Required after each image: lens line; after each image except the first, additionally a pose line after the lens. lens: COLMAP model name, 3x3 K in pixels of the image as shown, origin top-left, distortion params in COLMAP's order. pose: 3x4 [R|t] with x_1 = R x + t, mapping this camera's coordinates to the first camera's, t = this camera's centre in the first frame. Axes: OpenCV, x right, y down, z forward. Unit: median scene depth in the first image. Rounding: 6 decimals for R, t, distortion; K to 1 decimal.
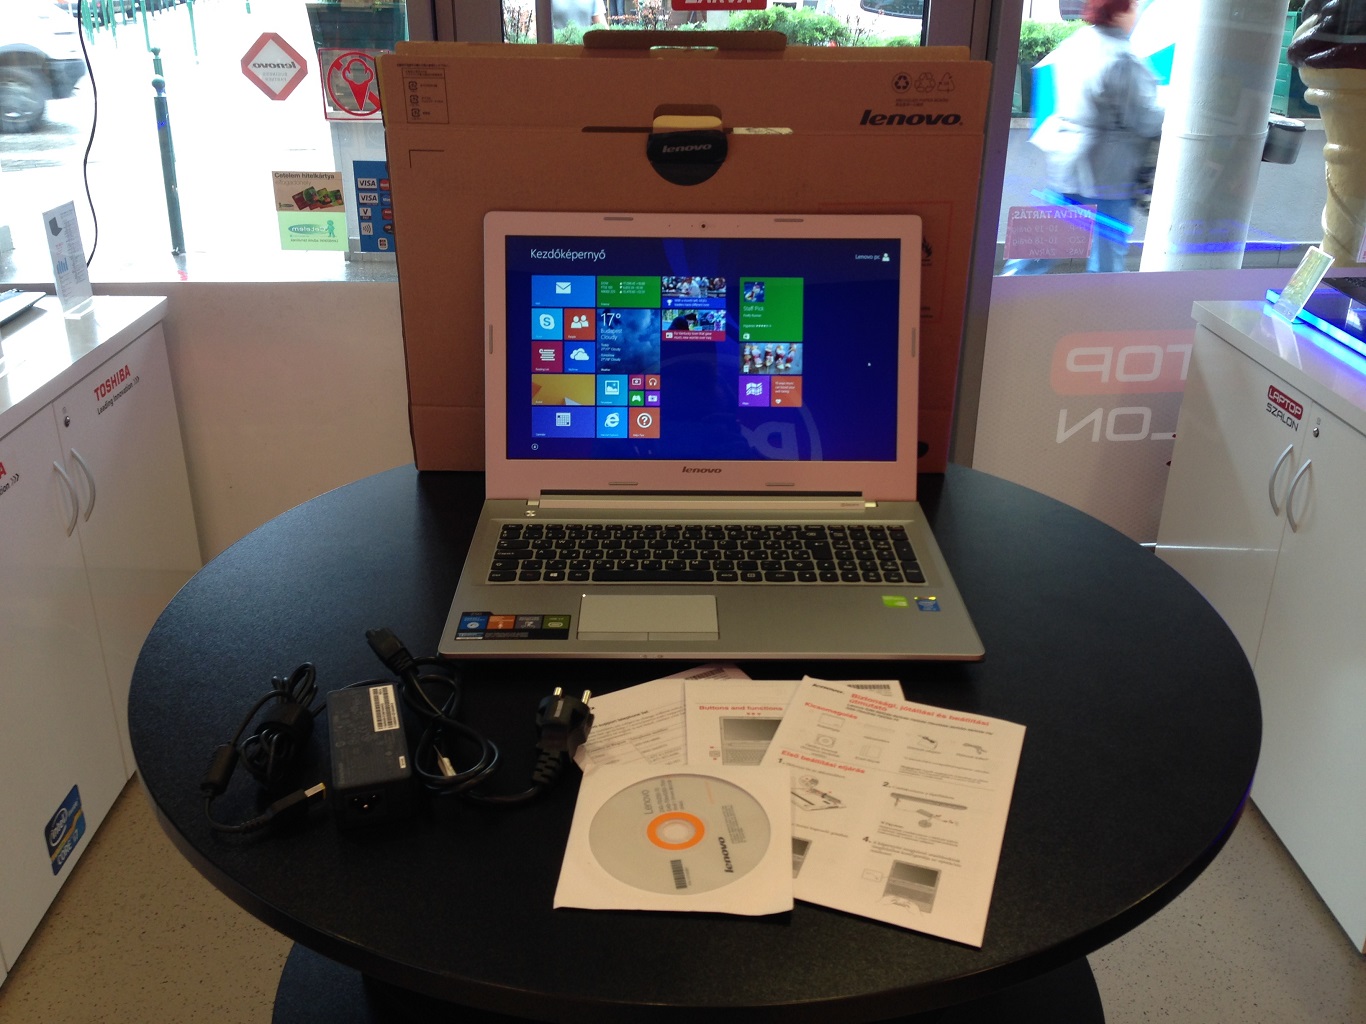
lens RADIAL K [[1230.1, 0, 672.9], [0, 1230.1, 603.6], [0, 0, 1]] dist [-0.008433, -0.003554]
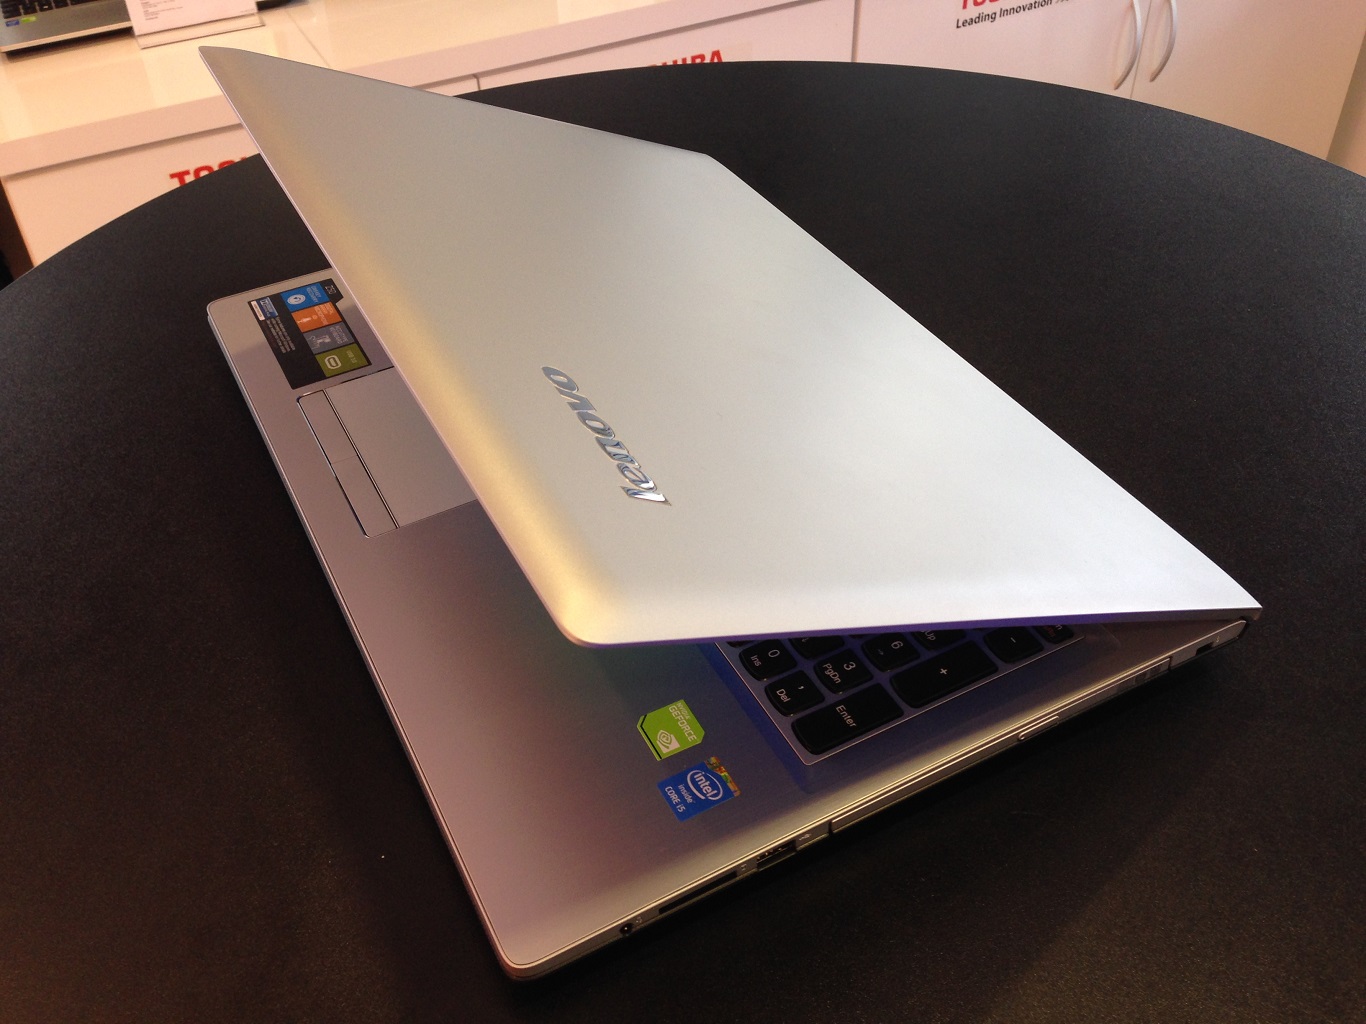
lens RADIAL K [[1269.7, 0, 683.0], [0, 1269.7, 512.0], [0, 0, 1]] dist [0.085474, -0.177686]
pose [[0.458316, 0.574498, -0.678158, 0.368996], [-0.389461, 0.815672, 0.427784, -0.211348], [0.798916, 0.068056, 0.597580, 0.628257]]
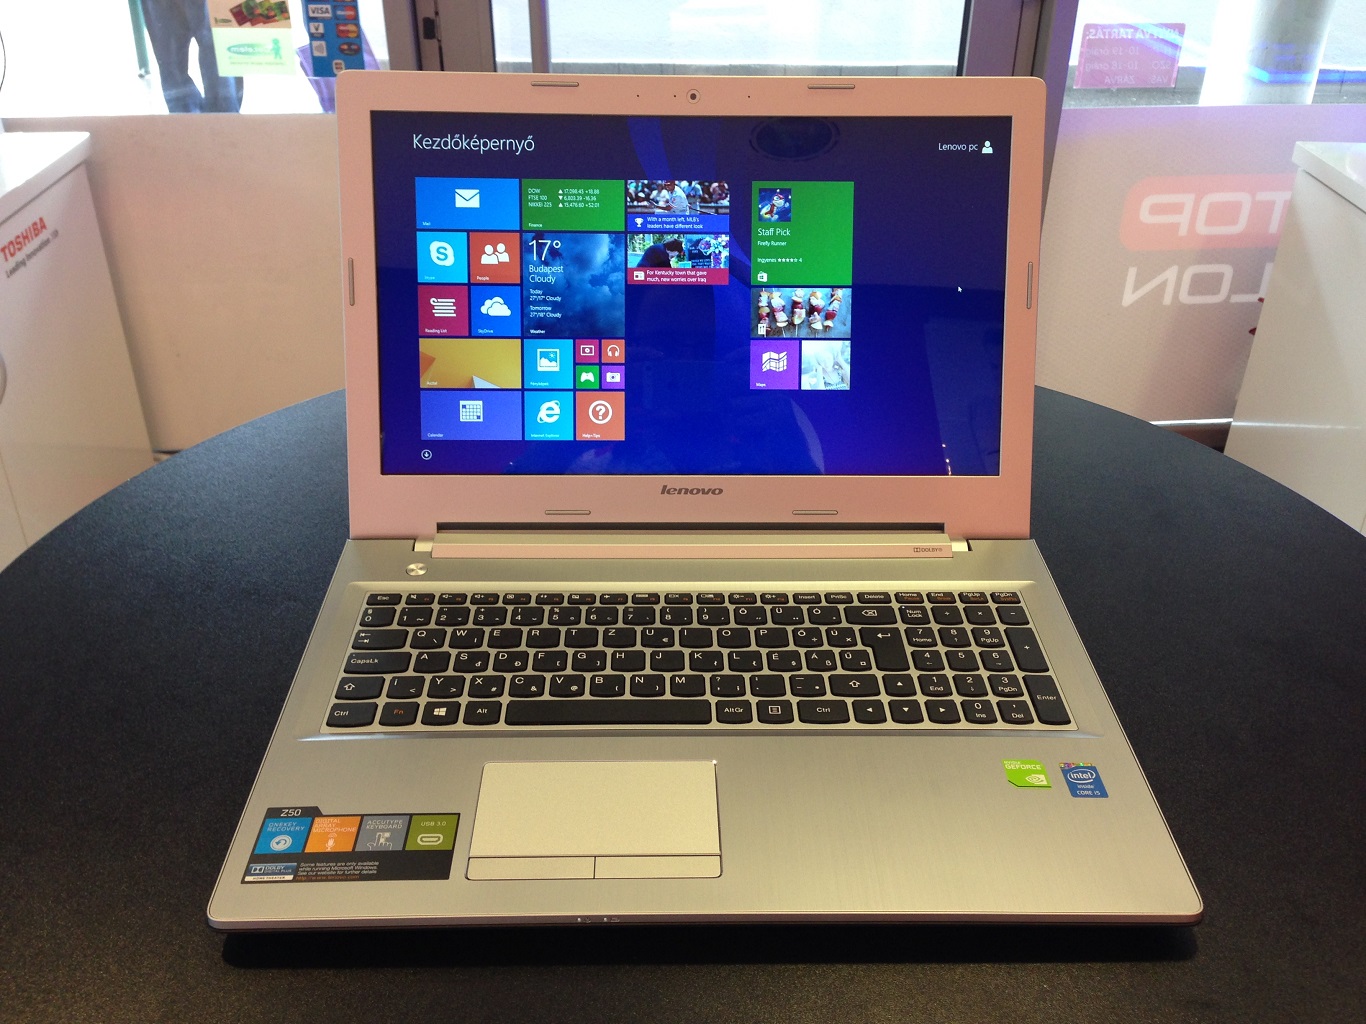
lens RADIAL K [[1269.7, 0, 683.0], [0, 1269.7, 512.0], [0, 0, 1]] dist [0.085474, -0.177686]
pose [[0.999897, -0.003589, 0.013908, 0.009901], [0.002823, 0.998496, 0.054744, -0.133800], [-0.014084, -0.054699, 0.998404, 0.347123]]
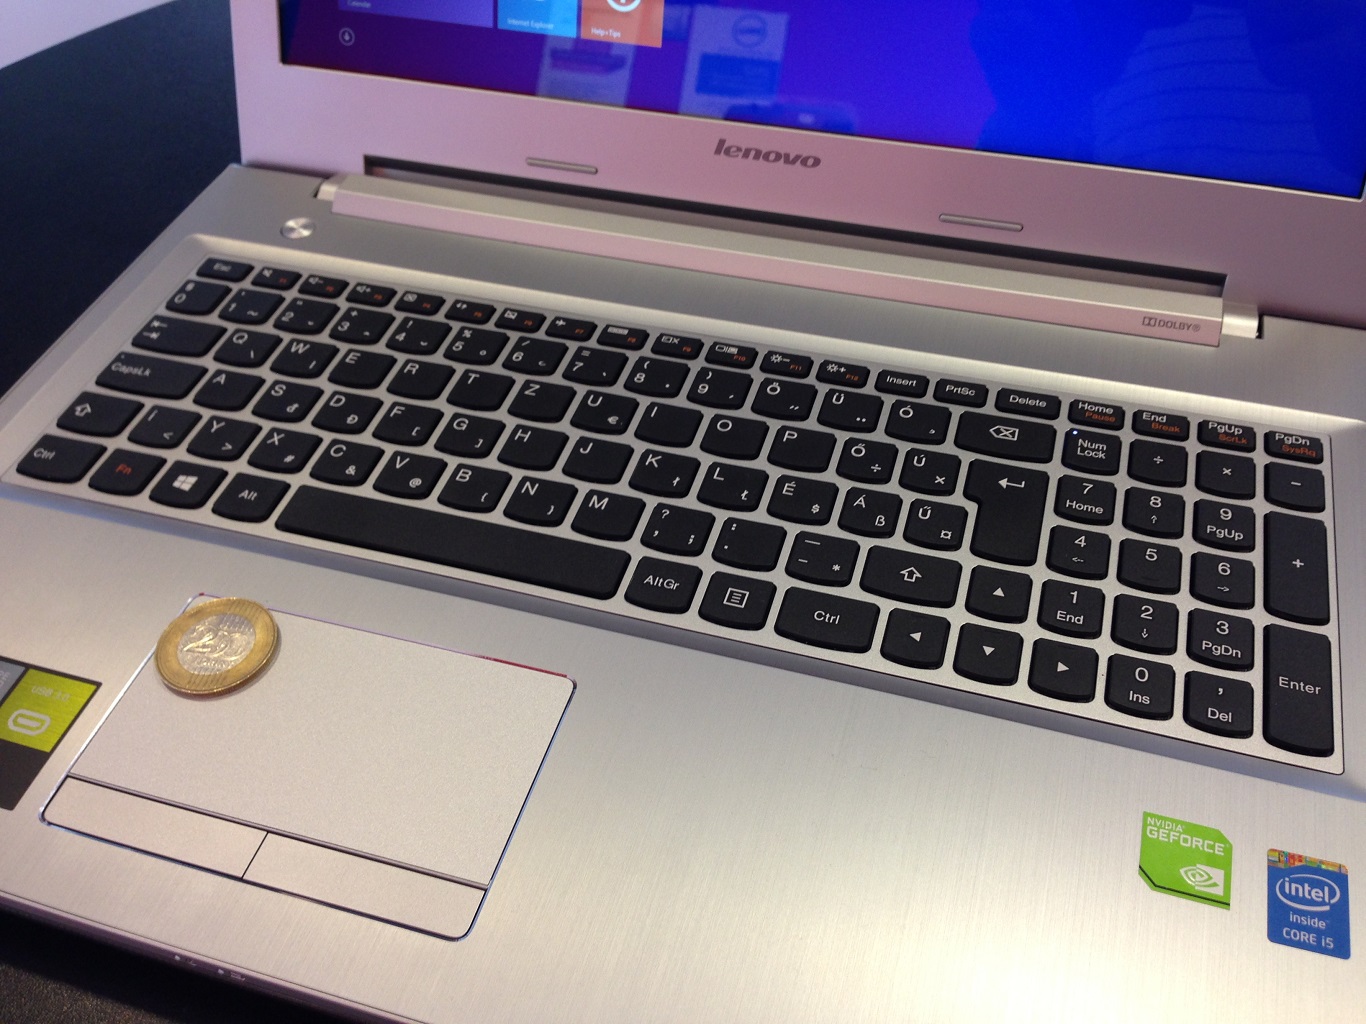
lens RADIAL K [[1269.7, 0, 683.0], [0, 1269.7, 512.0], [0, 0, 1]] dist [0.085474, -0.177686]
pose [[0.953798, 0.187601, -0.234683, 0.108045], [-0.104355, 0.939328, 0.326762, -0.130204], [0.281745, -0.287174, 0.915506, 0.622990]]
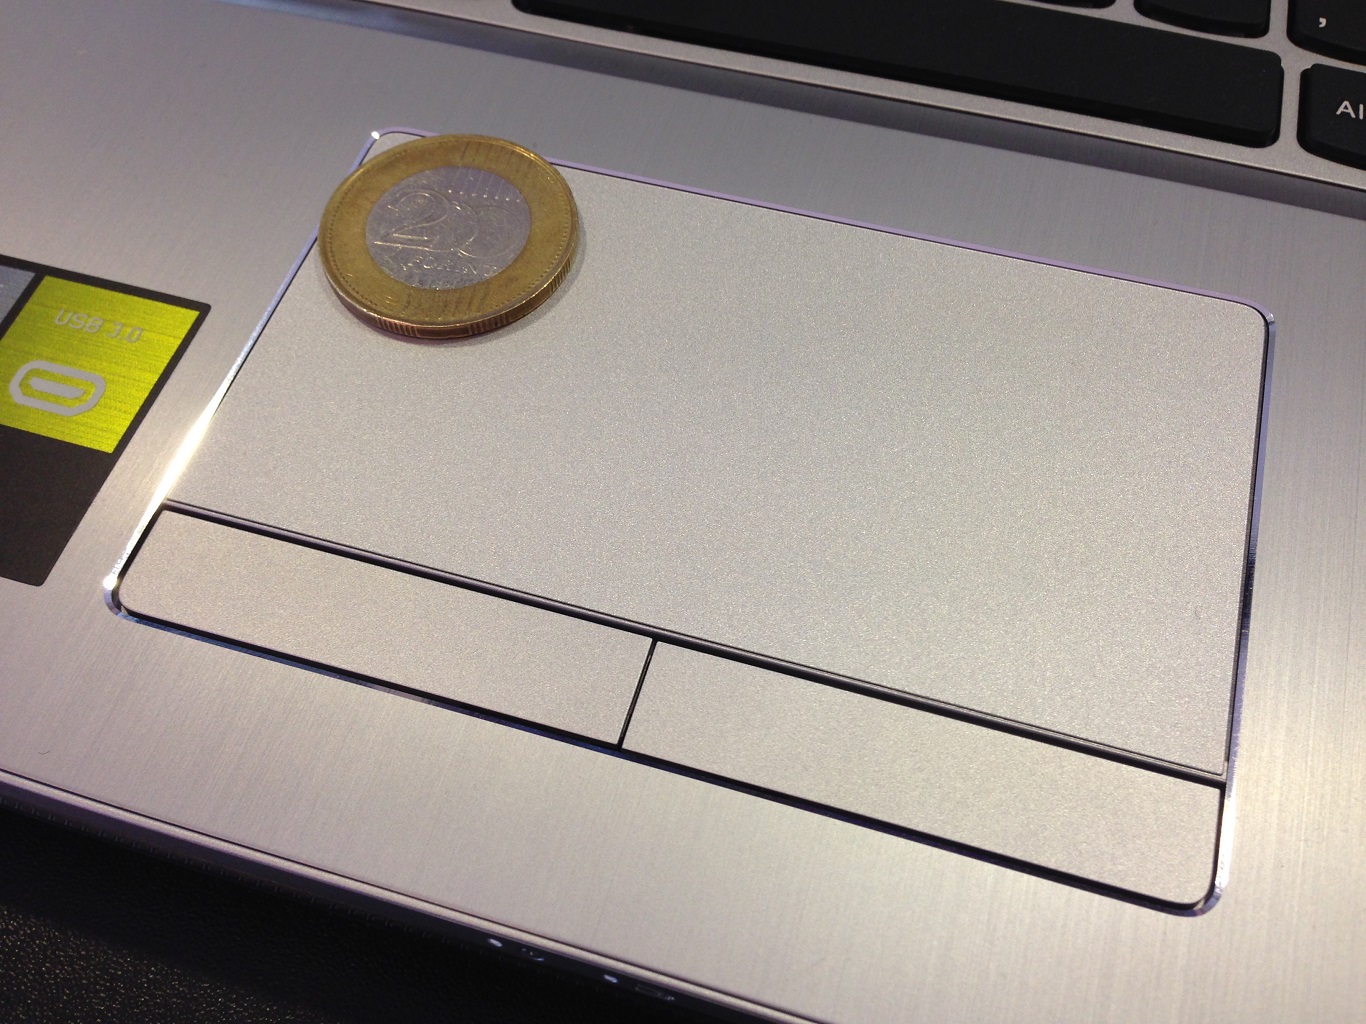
lens RADIAL K [[1298.3, 0, 699.9], [0, 1298.3, 510.8], [0, 0, 1]] dist [0.095990, -0.237041]
pose [[0.956746, 0.237241, -0.168386, 0.003175], [-0.121110, 0.851051, 0.510925, -0.046537], [0.264517, -0.468432, 0.842972, 0.725258]]
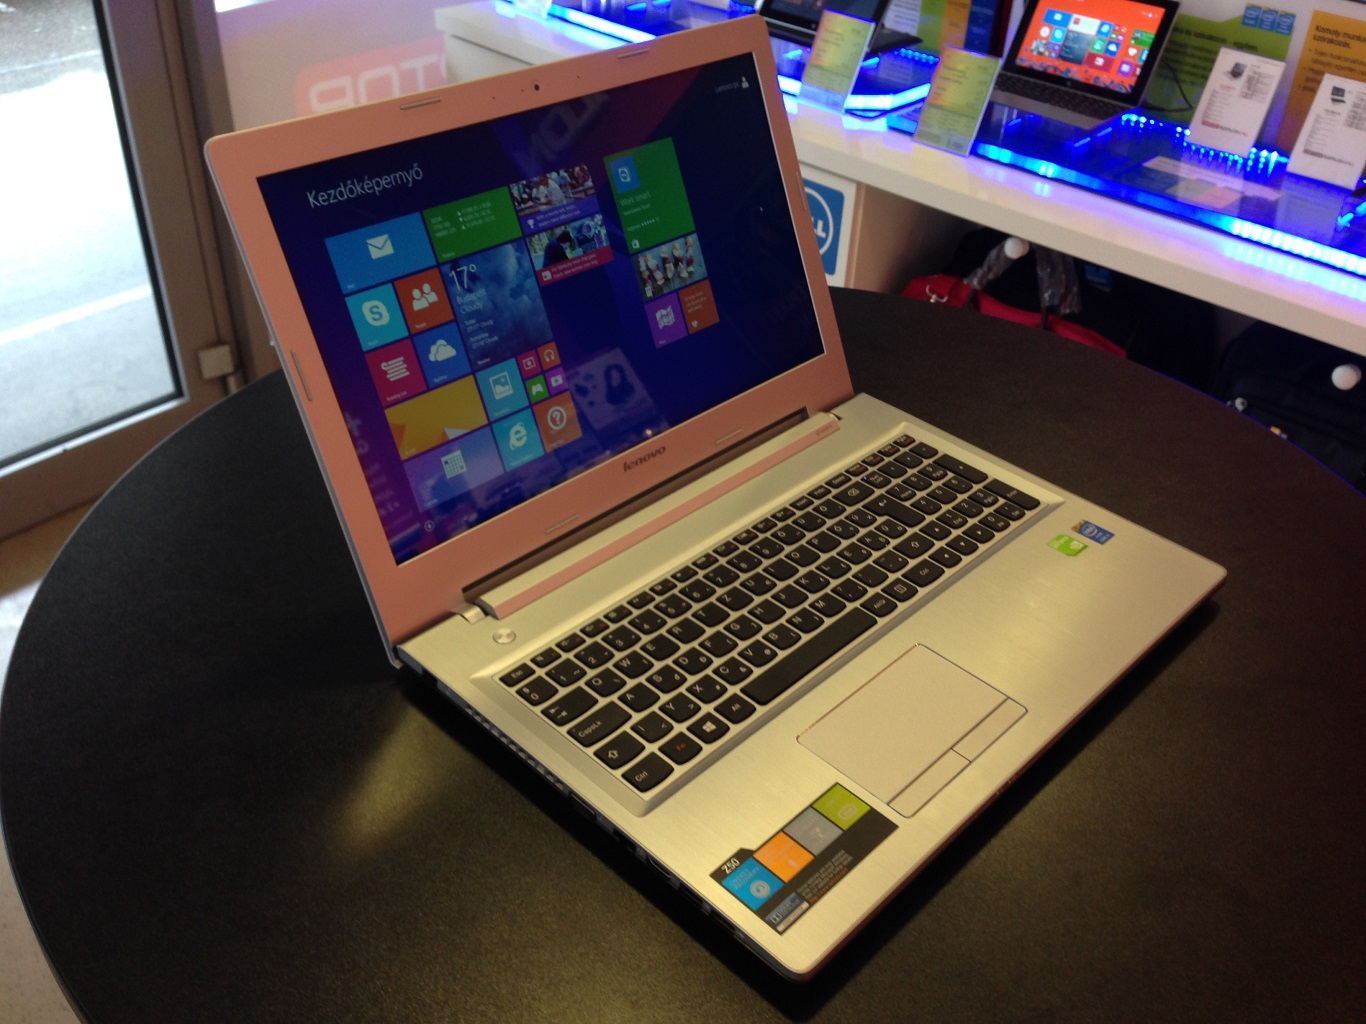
lens RADIAL K [[1269.7, 0, 683.0], [0, 1269.7, 512.0], [0, 0, 1]] dist [0.085474, -0.177686]
pose [[0.698347, -0.392092, 0.598812, -0.388317], [0.302002, 0.919906, 0.250137, -0.248898], [-0.648927, 0.006160, 0.760826, 0.465475]]
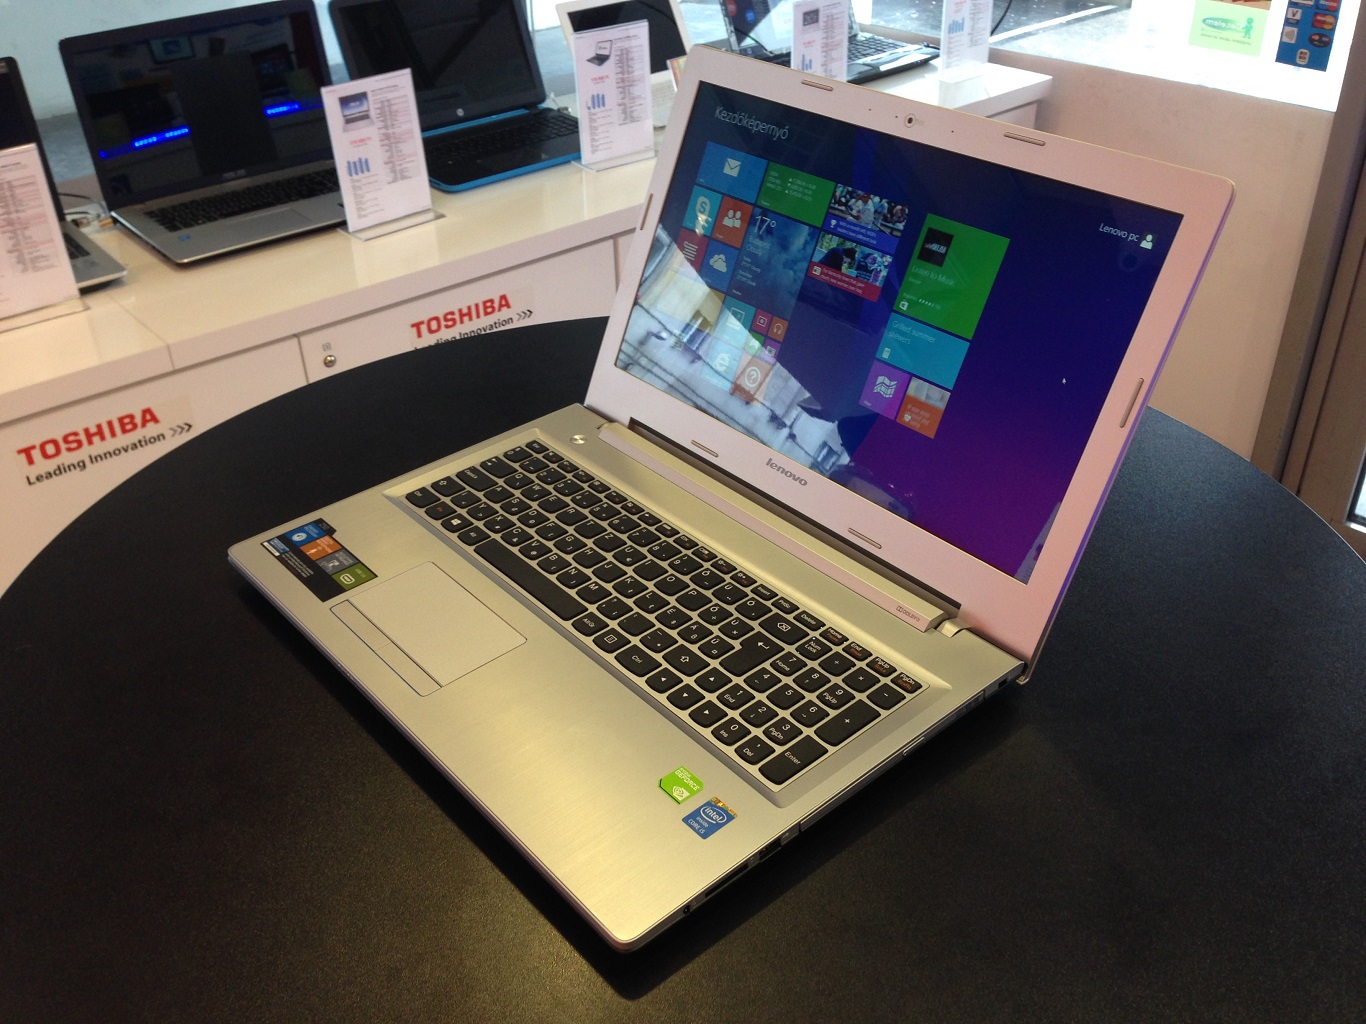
lens RADIAL K [[1269.7, 0, 683.0], [0, 1269.7, 512.0], [0, 0, 1]] dist [0.085474, -0.177686]
pose [[0.646201, 0.398165, -0.651067, 0.461608], [-0.336805, 0.914327, 0.224875, -0.229880], [0.684825, 0.073969, 0.724943, 0.448353]]
